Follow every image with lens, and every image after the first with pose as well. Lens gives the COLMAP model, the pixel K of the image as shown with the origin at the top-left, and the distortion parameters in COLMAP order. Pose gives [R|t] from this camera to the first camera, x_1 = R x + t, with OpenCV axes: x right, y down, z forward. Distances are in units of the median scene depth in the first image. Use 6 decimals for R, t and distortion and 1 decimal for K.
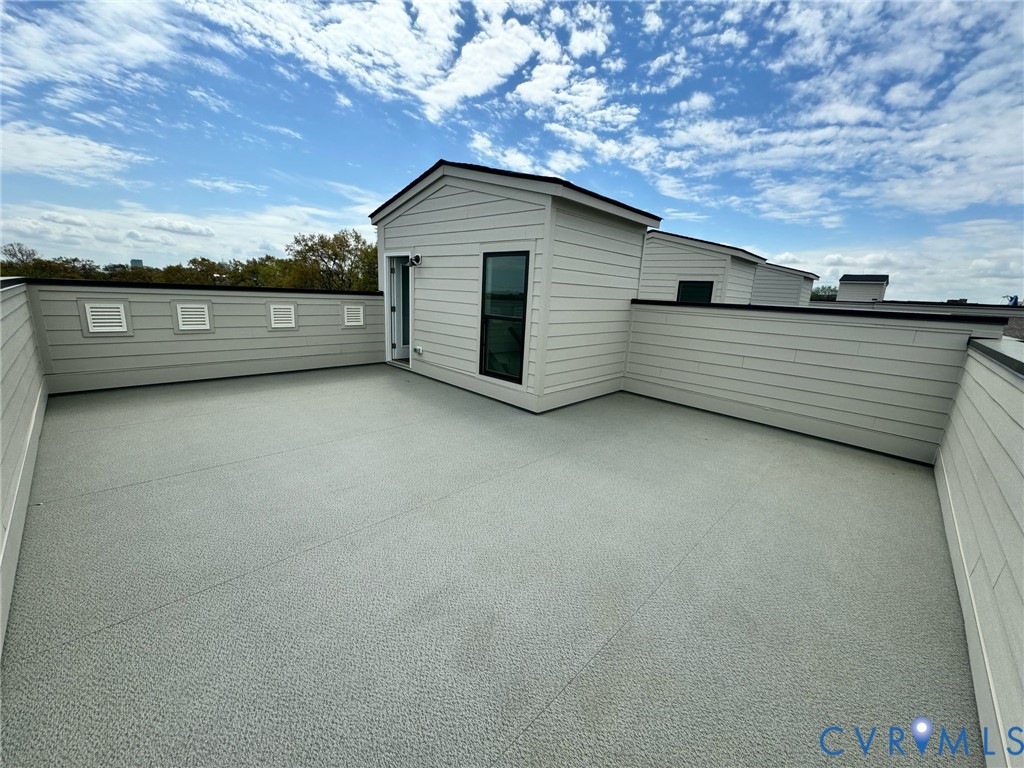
lens RADIAL K [[408.2, 0, 510.7], [0, 408.2, 385.7], [0, 0, 1]] dist [0.000425, -0.000151]
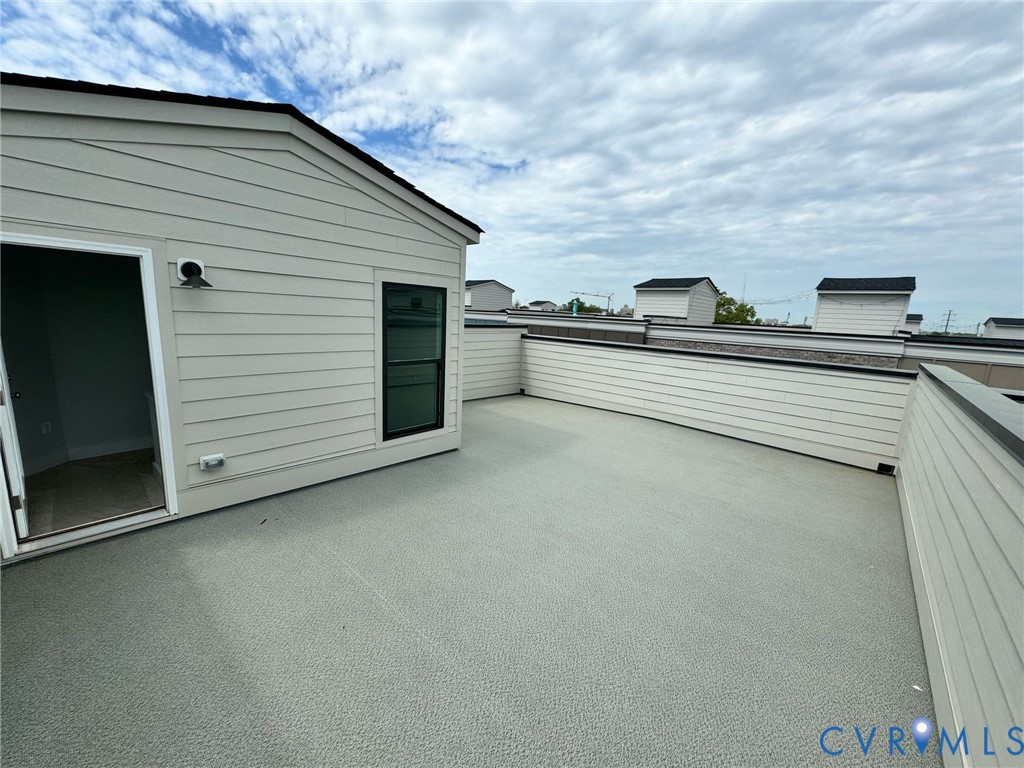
lens RADIAL K [[408.2, 0, 510.7], [0, 408.2, 385.7], [0, 0, 1]] dist [0.000425, -0.000151]
pose [[-0.039027, -0.225665, 0.973423, -0.843024], [0.177478, 0.957111, 0.228999, -0.273111], [-0.983351, 0.181698, 0.002697, 0.802700]]
